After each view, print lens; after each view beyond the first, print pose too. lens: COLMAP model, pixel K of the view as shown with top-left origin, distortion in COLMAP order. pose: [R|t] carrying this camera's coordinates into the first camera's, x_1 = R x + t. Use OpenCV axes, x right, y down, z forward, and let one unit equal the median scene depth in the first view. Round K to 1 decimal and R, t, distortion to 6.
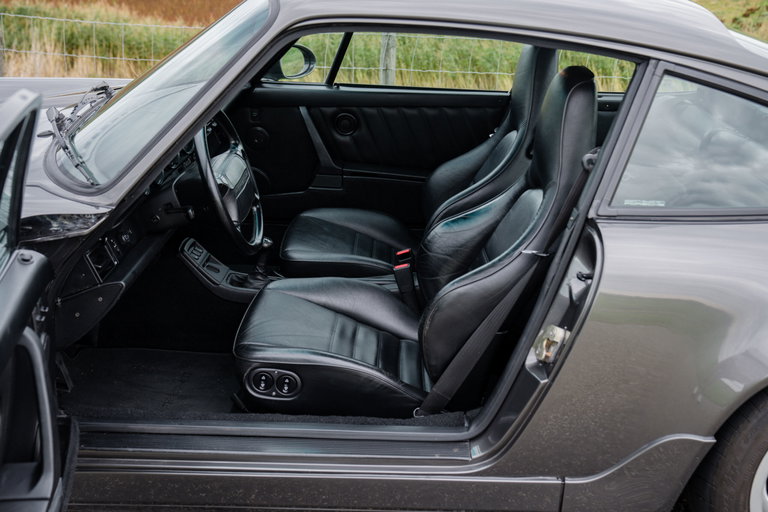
lens RADIAL K [[851.0, 0, 380.2], [0, 851.0, 255.1], [0, 0, 1]] dist [0.049234, 0.000000]
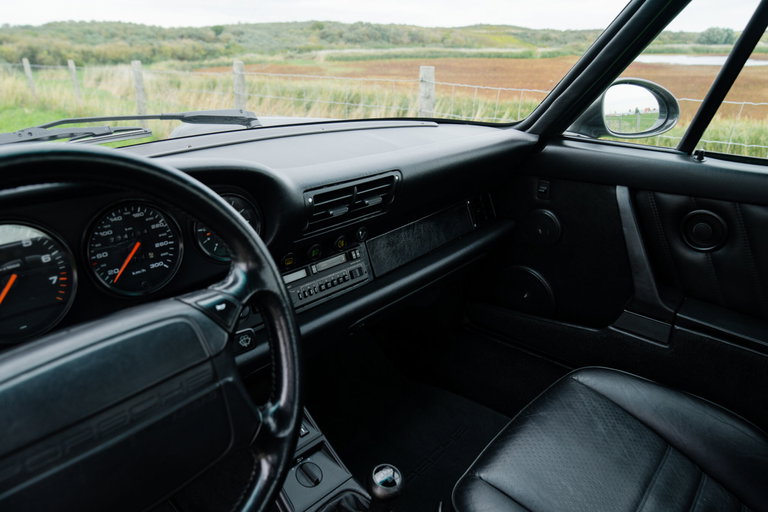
lens RADIAL K [[530.6, 0, 378.0], [0, 530.6, 259.3], [0, 0, 1]] dist [-0.122202, 0.072866]
pose [[0.762929, 0.207453, -0.612292, 0.002559], [-0.202229, 0.976166, 0.078757, -0.121817], [0.614038, 0.063738, 0.786699, 0.639275]]
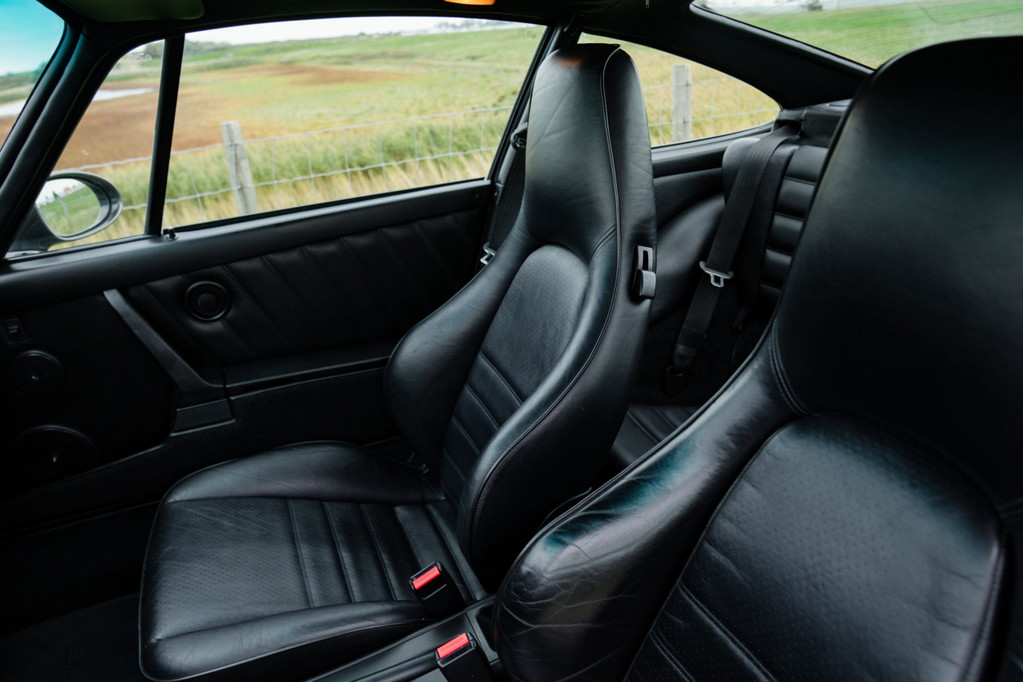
lens RADIAL K [[706.8, 0, 513.0], [0, 706.8, 344.4], [0, 0, 1]] dist [-0.122202, 0.072866]
pose [[0.908975, -0.265845, 0.321076, -0.013640], [0.253206, 0.963988, 0.081331, -0.115793], [-0.331135, 0.007371, 0.943555, 0.543427]]
